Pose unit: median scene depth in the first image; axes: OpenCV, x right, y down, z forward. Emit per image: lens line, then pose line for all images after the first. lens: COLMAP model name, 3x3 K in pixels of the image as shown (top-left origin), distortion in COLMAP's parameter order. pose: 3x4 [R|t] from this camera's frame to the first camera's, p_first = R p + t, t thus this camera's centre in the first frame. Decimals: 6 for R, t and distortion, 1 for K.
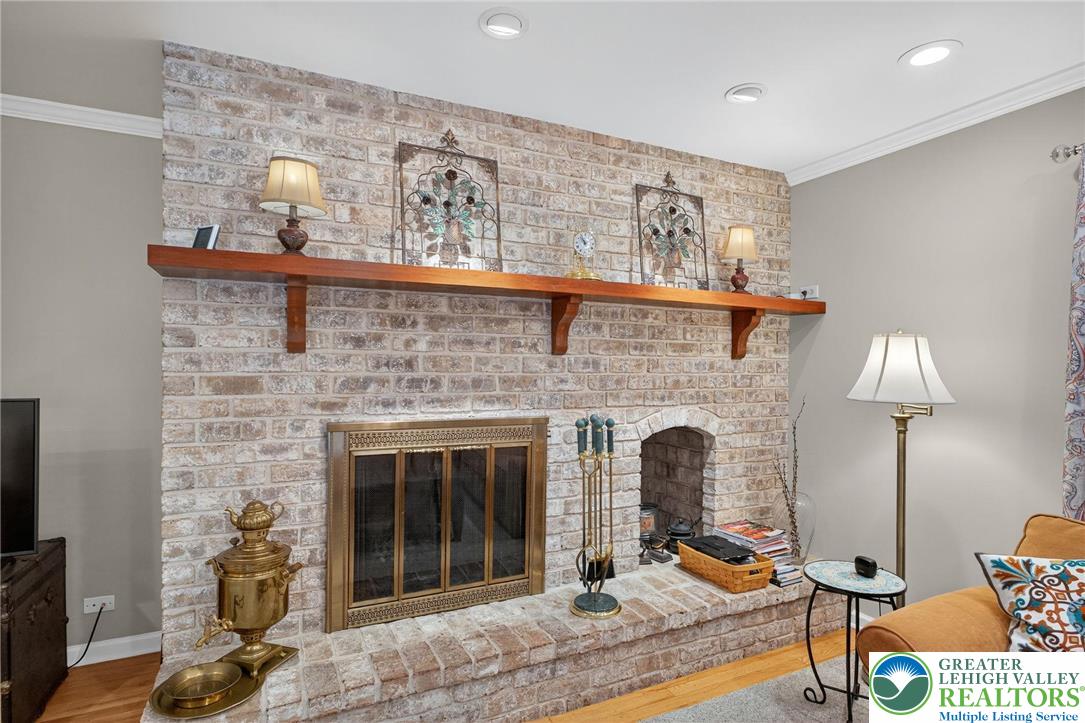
lens RADIAL K [[559.8, 0, 540.8], [0, 559.8, 370.4], [0, 0, 1]] dist [-0.002973, 0.000219]
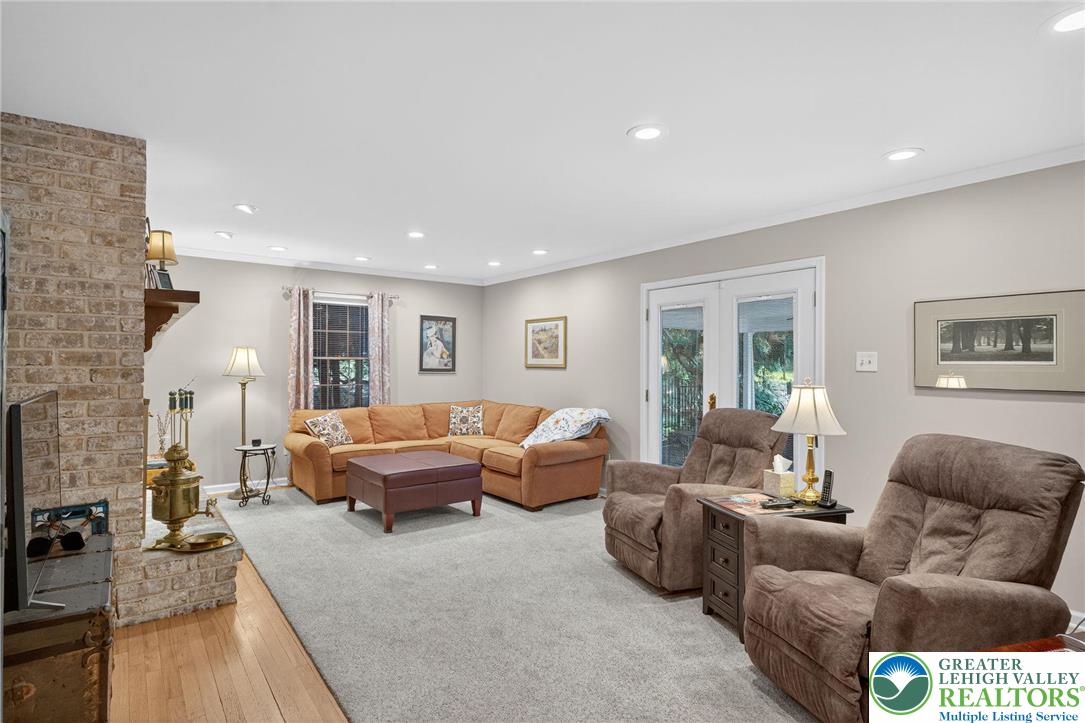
lens RADIAL K [[559.8, 0, 540.8], [0, 559.8, 370.4], [0, 0, 1]] dist [-0.002973, 0.000219]
pose [[-0.186976, -0.018798, 0.982185, -1.903673], [0.001147, 0.999812, 0.019353, -0.013149], [-0.982364, 0.004746, -0.186919, 0.208532]]
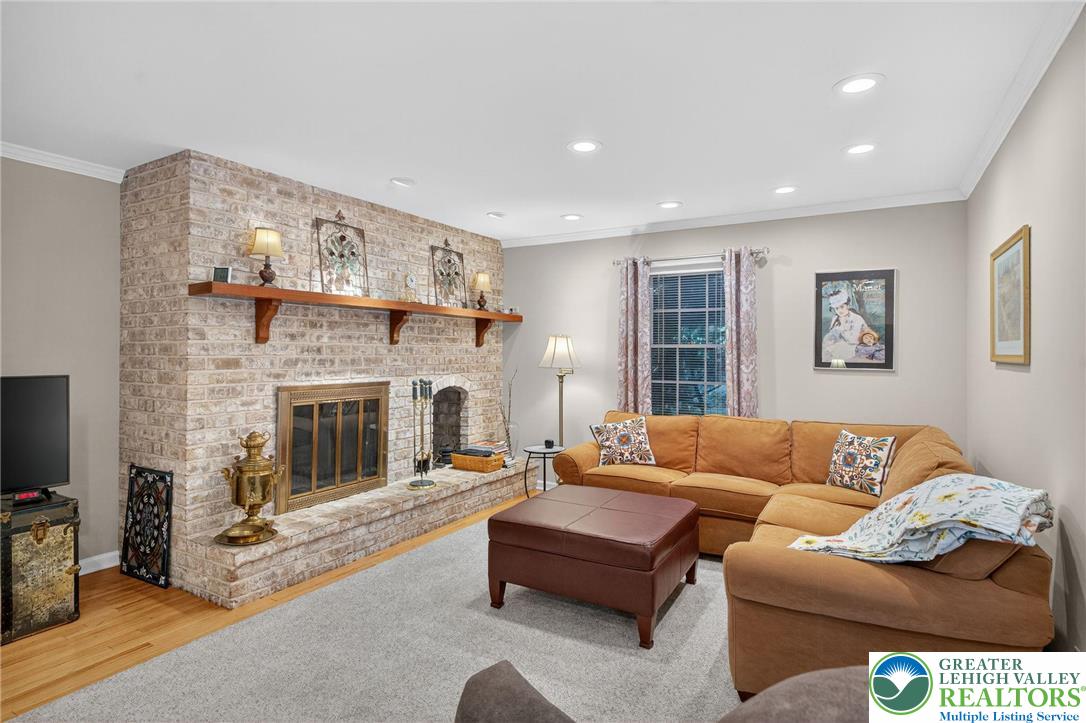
lens RADIAL K [[567.3, 0, 541.2], [0, 567.3, 348.6], [0, 0, 1]] dist [-0.002604, -0.000482]
pose [[0.831802, 0.000726, 0.555072, -0.605918], [0.005346, 0.999942, -0.009320, 0.002830], [-0.555047, 0.010719, 0.831750, -0.742689]]
